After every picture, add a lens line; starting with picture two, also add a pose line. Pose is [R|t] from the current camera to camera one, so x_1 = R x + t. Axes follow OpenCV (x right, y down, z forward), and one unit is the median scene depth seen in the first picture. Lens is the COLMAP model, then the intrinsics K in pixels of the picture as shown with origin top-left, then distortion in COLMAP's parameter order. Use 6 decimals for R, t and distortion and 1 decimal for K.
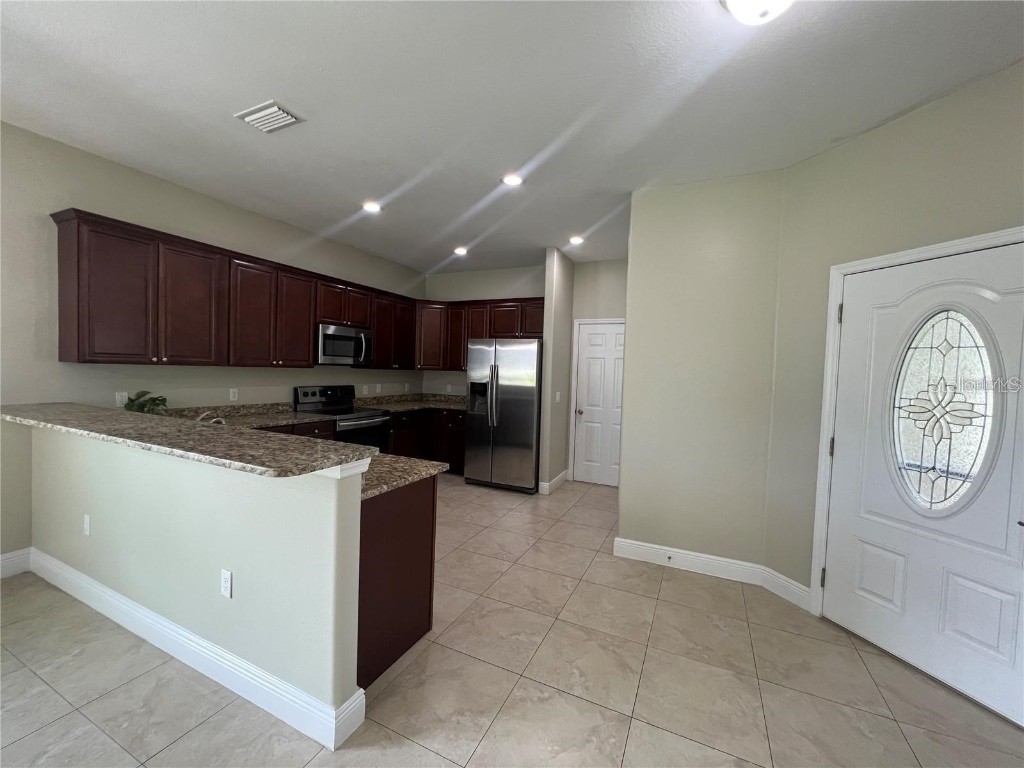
lens RADIAL K [[410.8, 0, 503.3], [0, 410.8, 385.3], [0, 0, 1]] dist [-0.002947, -0.000372]
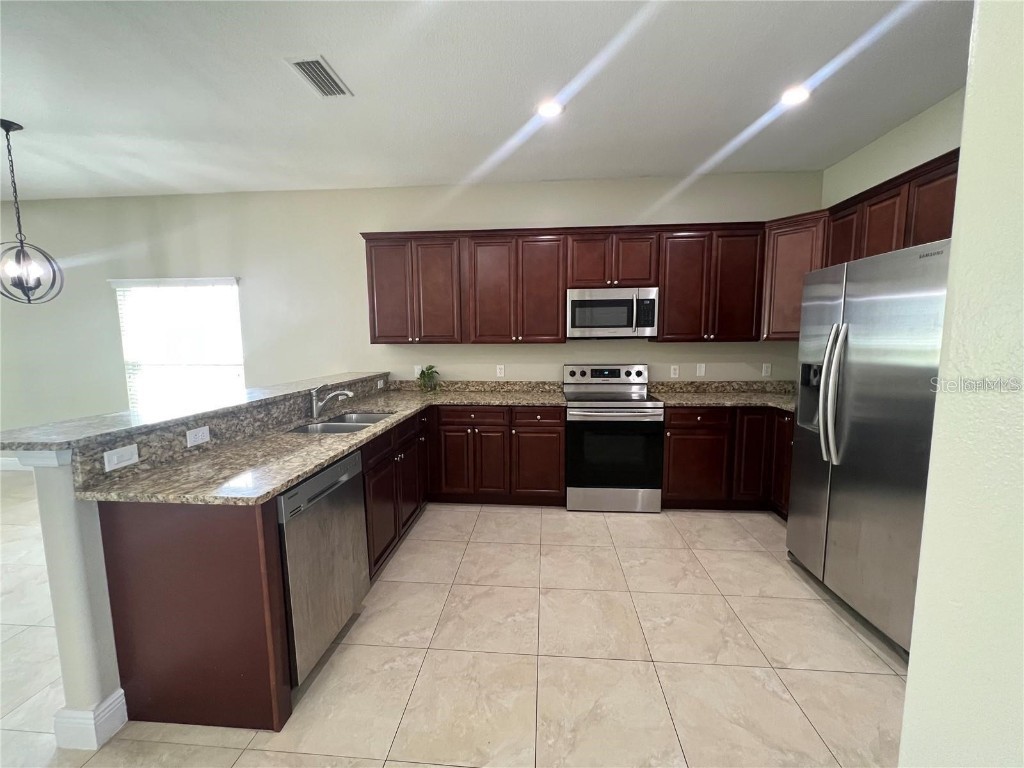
lens RADIAL K [[410.8, 0, 511.7], [0, 410.8, 382.5], [0, 0, 1]] dist [-0.002947, -0.000372]
pose [[0.370327, 0.063104, -0.926756, 0.288135], [-0.017002, 0.997983, 0.061161, -0.010540], [0.928746, -0.006893, 0.370653, 0.581954]]
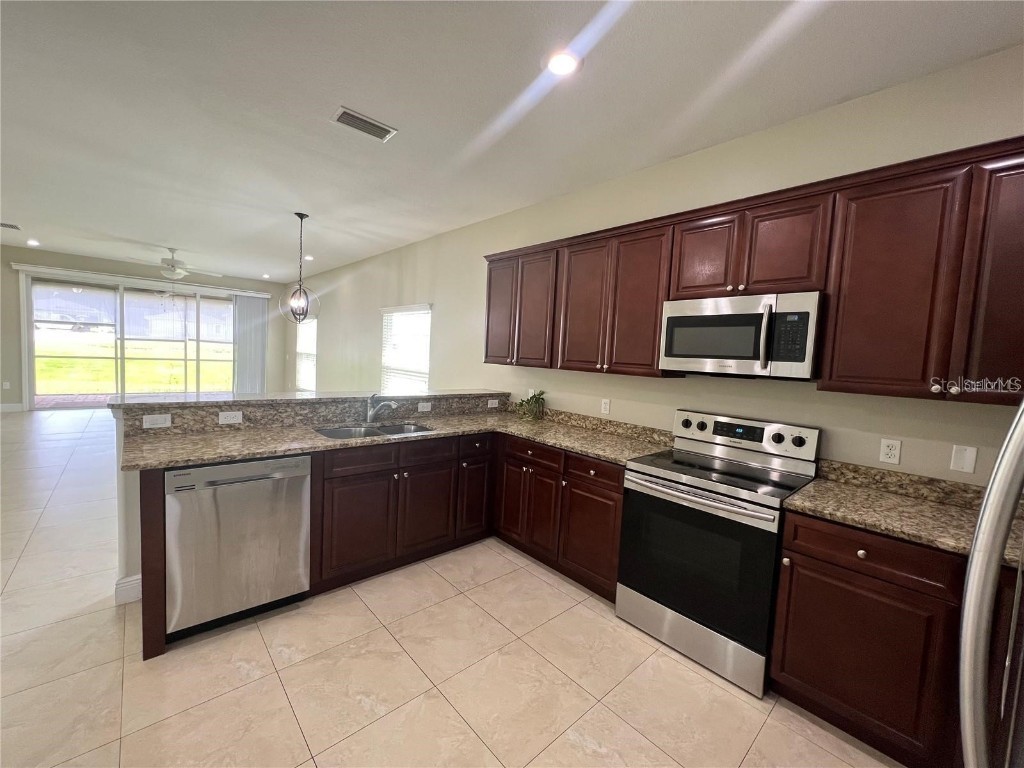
lens RADIAL K [[410.8, 0, 509.9], [0, 410.8, 382.4], [0, 0, 1]] dist [-0.002947, -0.000372]
pose [[-0.358189, 0.008557, -0.933610, 0.171884], [-0.102744, 0.993524, 0.048525, -0.041399], [0.927979, 0.113303, -0.354990, 1.006908]]
